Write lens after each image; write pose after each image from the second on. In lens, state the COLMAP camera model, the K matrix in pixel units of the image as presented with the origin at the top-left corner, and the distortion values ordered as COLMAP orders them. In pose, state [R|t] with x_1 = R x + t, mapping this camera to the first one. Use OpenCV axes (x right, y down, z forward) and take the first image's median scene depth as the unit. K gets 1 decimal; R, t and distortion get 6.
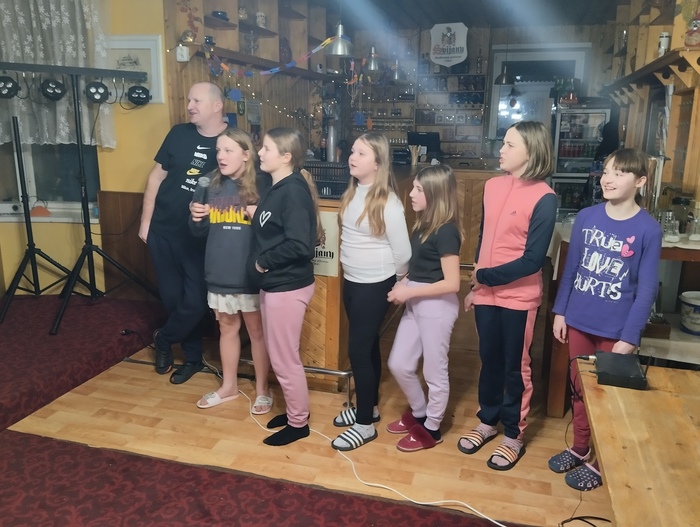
lens RADIAL K [[686.0, 0, 350.0], [0, 686.0, 263.5], [0, 0, 1]] dist [0.043216, 0.000562]
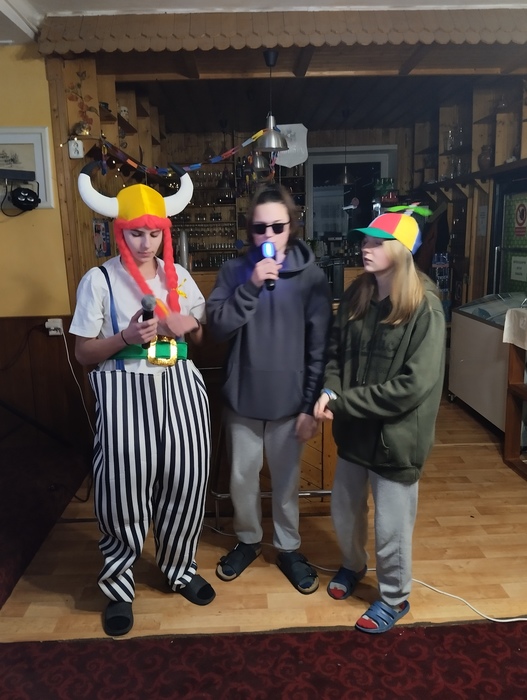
lens RADIAL K [[686.0, 0, 263.6], [0, 686.0, 336.6], [0, 0, 1]] dist [0.043216, 0.000562]
pose [[0.935103, -0.094607, 0.341514, -0.338553], [0.113938, 0.992801, -0.036946, -0.018535], [-0.335560, 0.073460, 0.939150, 0.145920]]
